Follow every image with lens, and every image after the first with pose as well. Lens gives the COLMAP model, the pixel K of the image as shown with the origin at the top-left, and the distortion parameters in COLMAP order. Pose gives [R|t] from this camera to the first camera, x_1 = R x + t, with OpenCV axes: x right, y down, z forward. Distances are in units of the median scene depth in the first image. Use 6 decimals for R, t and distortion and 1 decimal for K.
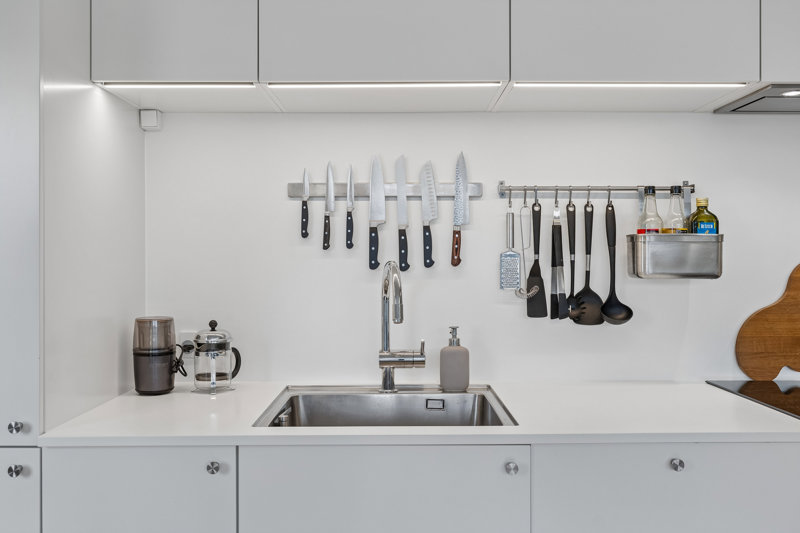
lens RADIAL K [[703.9, 0, 400.0], [0, 703.9, 266.5], [0, 0, 1]] dist [0.002056, 0.008142]
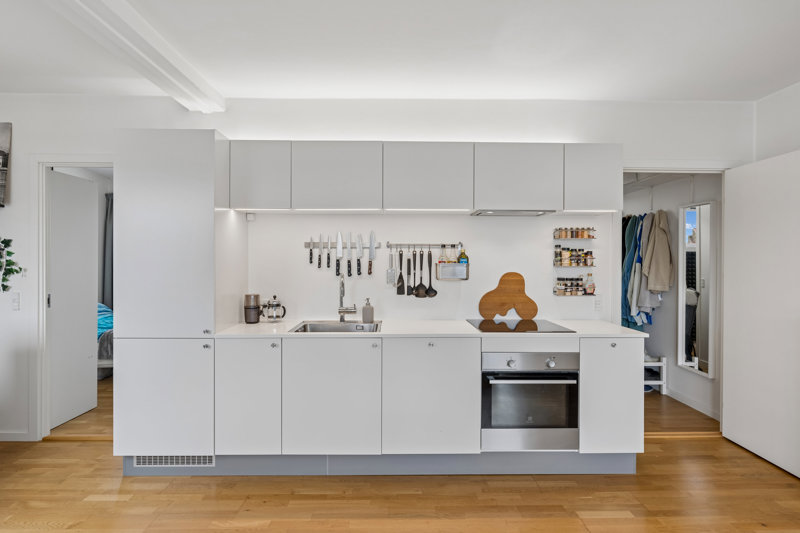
lens RADIAL K [[419.6, 0, 399.2], [0, 419.6, 268.8], [0, 0, 1]] dist [-0.000973, -0.000240]
pose [[0.999891, 0.004018, 0.014207, 0.166693], [-0.004157, 0.999944, 0.009716, -0.037815], [-0.014167, -0.009774, 0.999852, -0.540087]]
